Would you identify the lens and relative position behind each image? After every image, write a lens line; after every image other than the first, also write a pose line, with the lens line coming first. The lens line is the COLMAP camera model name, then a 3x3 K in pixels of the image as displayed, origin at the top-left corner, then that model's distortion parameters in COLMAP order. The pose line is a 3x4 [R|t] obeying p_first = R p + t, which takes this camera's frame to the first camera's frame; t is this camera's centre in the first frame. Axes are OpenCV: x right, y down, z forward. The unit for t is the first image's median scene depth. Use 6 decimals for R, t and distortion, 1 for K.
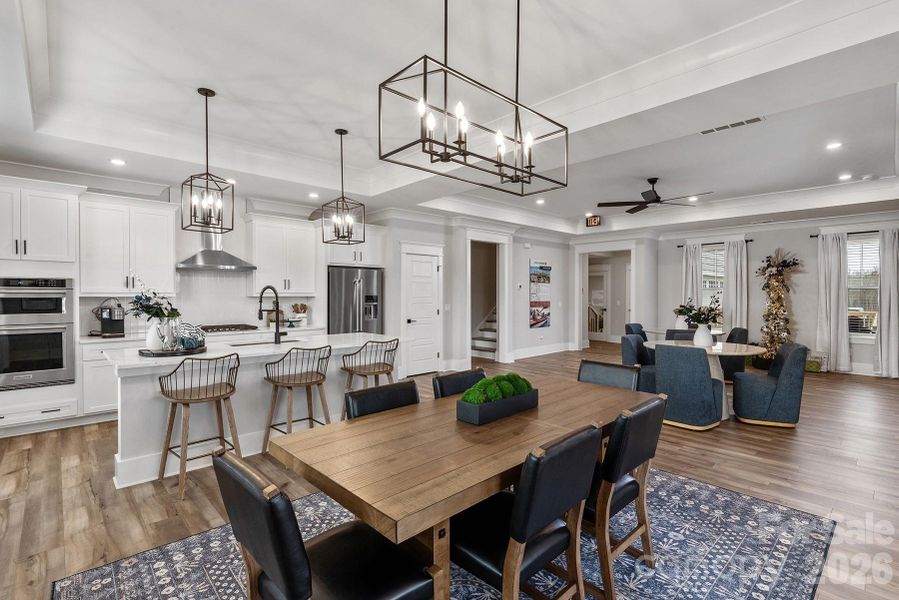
lens RADIAL K [[409.3, 0, 443.7], [0, 409.3, 303.3], [0, 0, 1]] dist [0.017603, -0.002215]
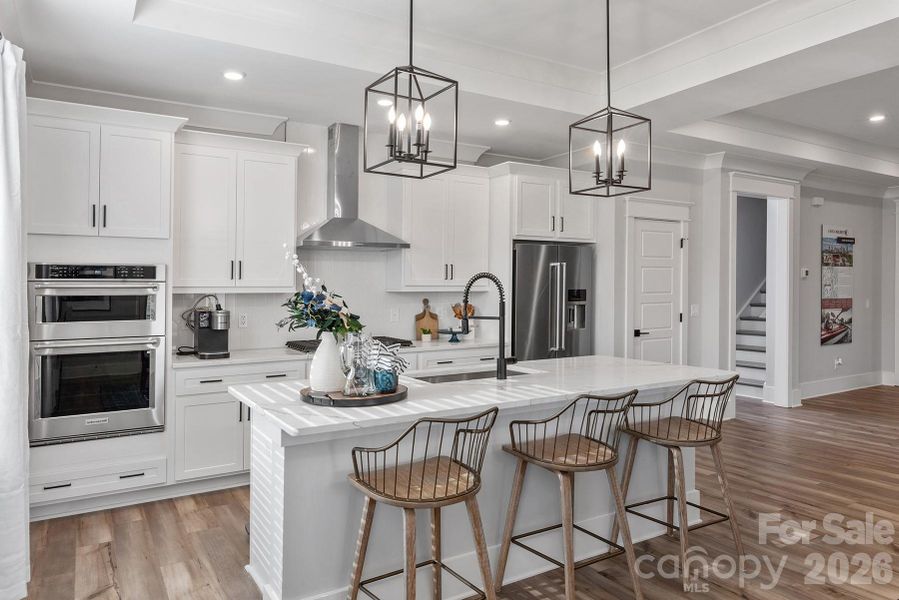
lens RADIAL K [[580.8, 0, 452.7], [0, 580.8, 284.5], [0, 0, 1]] dist [0.029195, -0.013055]
pose [[0.982122, -0.005923, -0.188151, -0.276319], [0.000703, 0.999613, -0.027798, -0.004379], [0.188243, 0.027169, 0.981747, 0.195395]]
